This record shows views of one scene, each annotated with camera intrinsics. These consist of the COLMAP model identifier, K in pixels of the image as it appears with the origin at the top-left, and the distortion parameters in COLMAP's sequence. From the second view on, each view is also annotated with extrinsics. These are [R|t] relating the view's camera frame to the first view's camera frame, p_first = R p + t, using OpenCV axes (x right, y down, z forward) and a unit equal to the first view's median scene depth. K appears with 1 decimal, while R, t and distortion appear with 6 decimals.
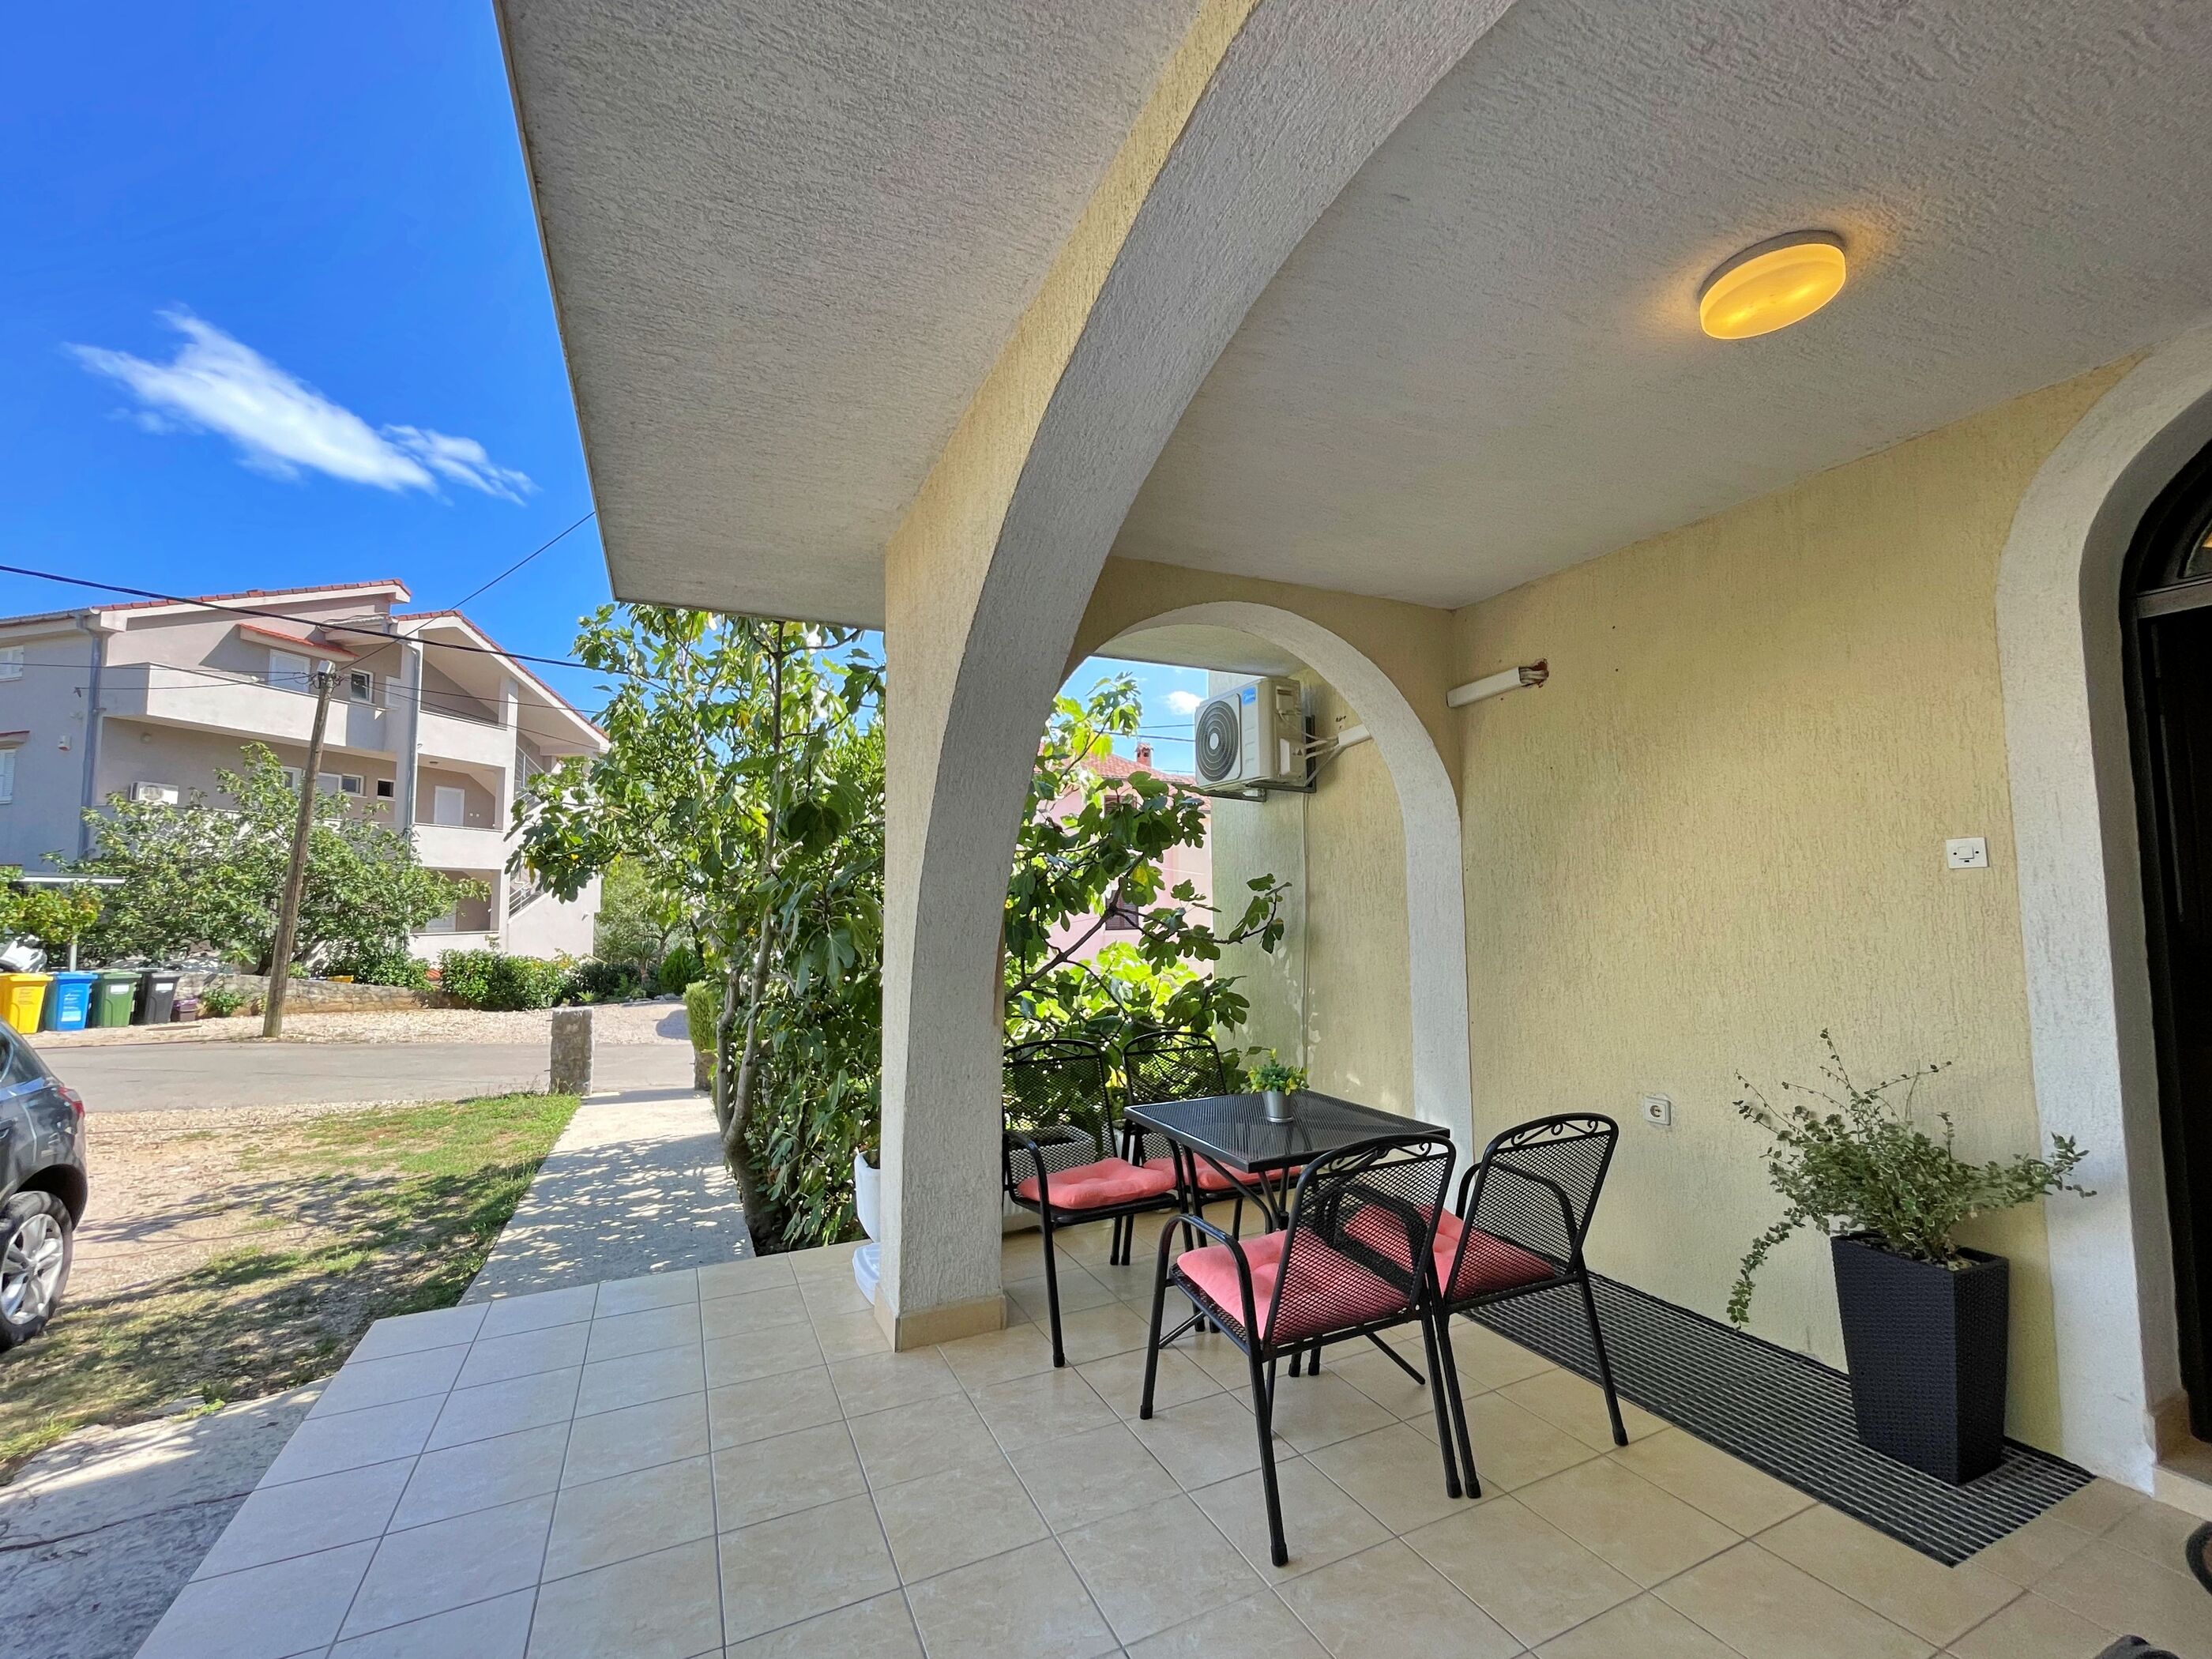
lens RADIAL K [[917.2, 0, 1105.9], [0, 917.2, 839.1], [0, 0, 1]] dist [0.001376, 0.000301]
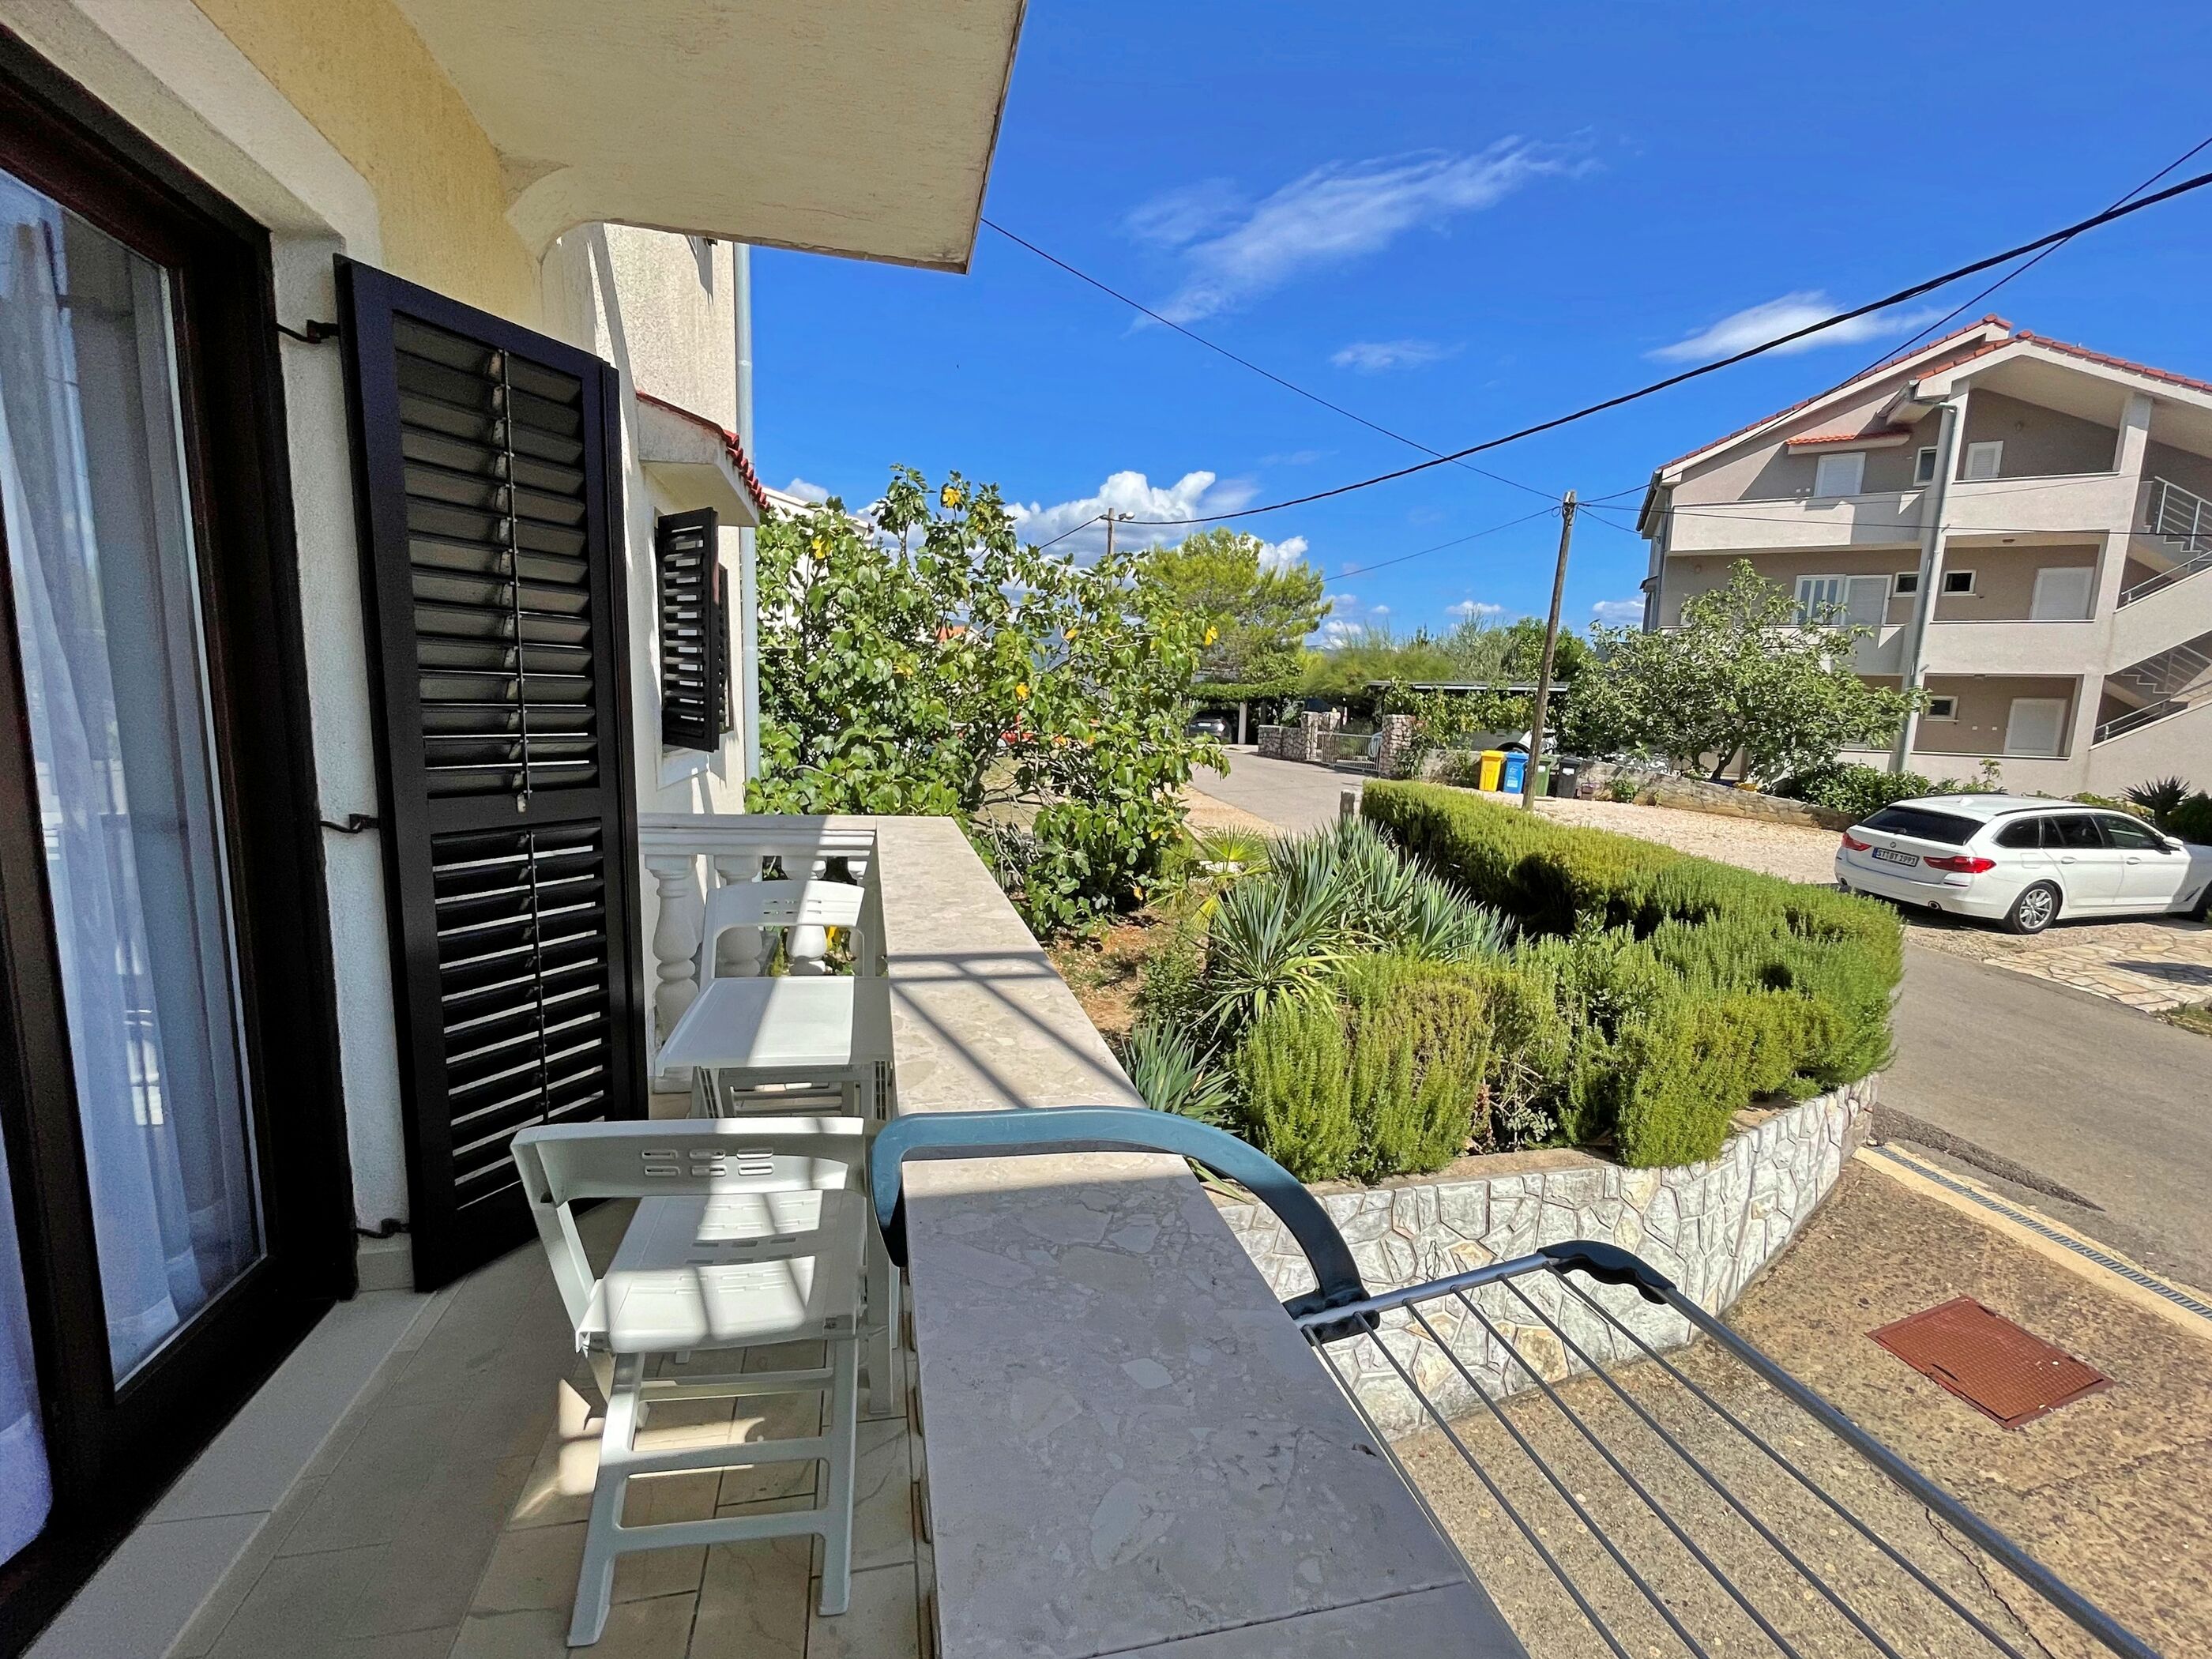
lens RADIAL K [[917.2, 0, 1105.9], [0, 917.2, 839.1], [0, 0, 1]] dist [0.001376, 0.000301]
pose [[-0.215148, 0.139004, -0.966638, 0.316172], [0.039150, 0.990250, 0.133685, 0.046272], [0.975796, -0.009082, -0.218492, 0.526635]]
